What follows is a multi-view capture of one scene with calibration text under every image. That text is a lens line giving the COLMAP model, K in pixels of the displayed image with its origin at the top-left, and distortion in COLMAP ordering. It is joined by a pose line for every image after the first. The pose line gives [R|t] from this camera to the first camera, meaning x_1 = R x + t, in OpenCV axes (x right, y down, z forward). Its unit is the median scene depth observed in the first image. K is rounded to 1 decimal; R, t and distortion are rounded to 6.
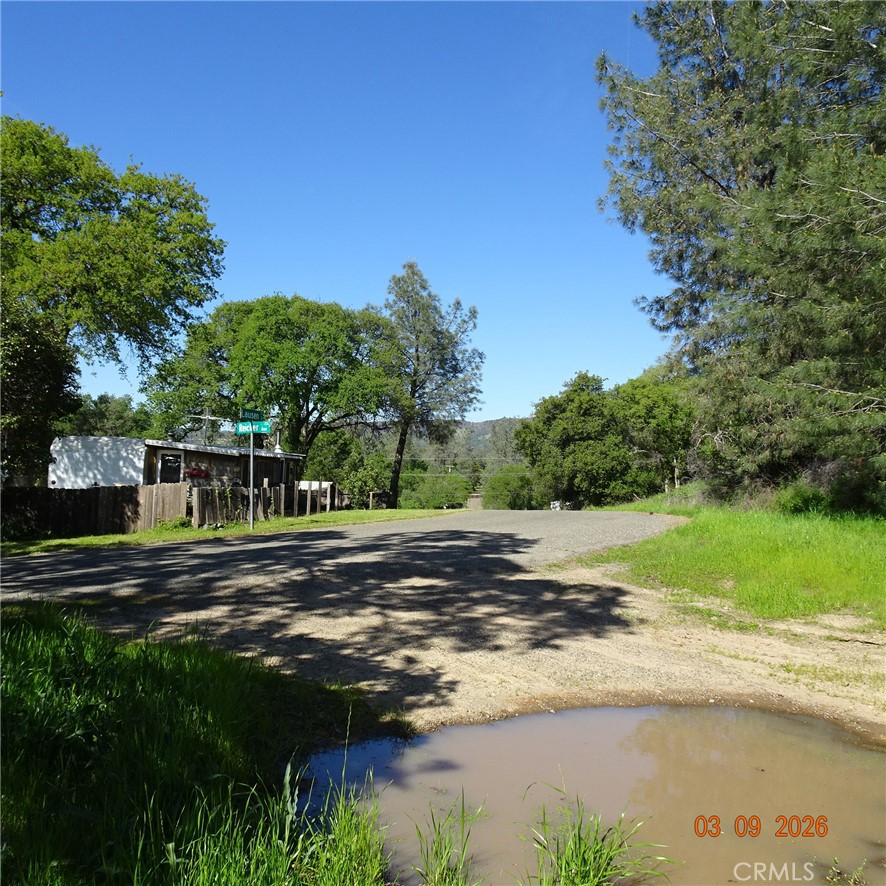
lens RADIAL K [[865.4, 0, 442.8], [0, 865.4, 440.1], [0, 0, 1]] dist [0.046788, 0.000000]
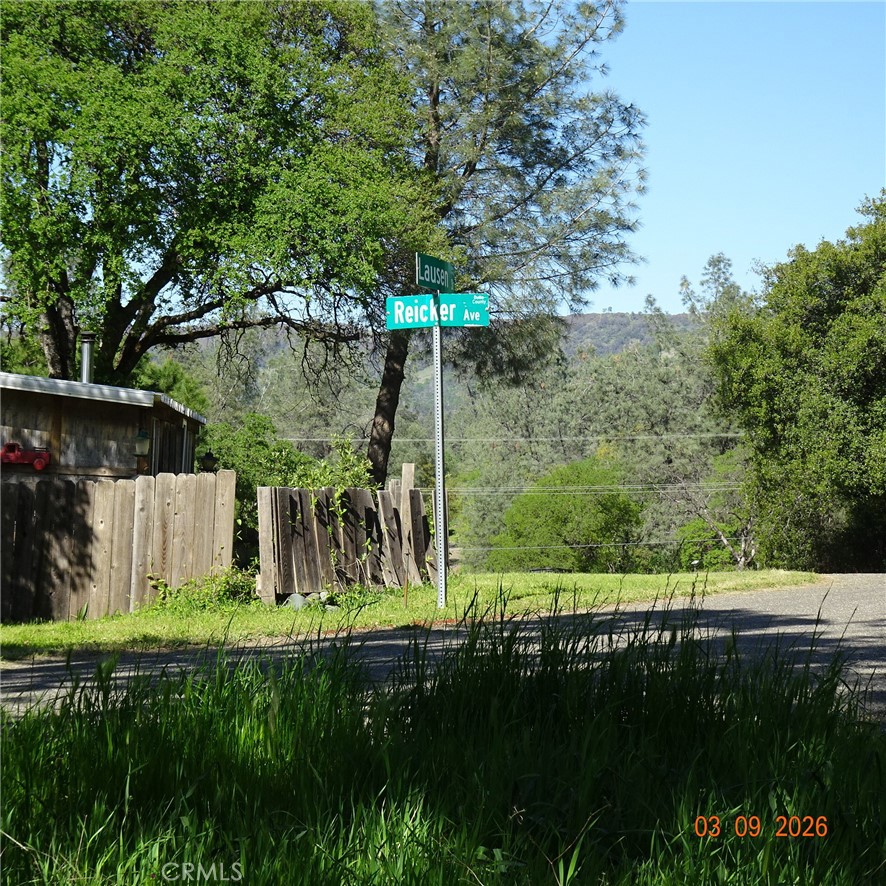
lens RADIAL K [[2757.3, 0, 443.1], [0, 2757.3, 443.7], [0, 0, 1]] dist [0.015572, 0.000000]
pose [[0.996972, 0.001556, 0.077746, -0.133447], [-0.003057, 0.999811, 0.019192, 0.007561], [-0.077701, -0.019372, 0.996788, -0.037584]]
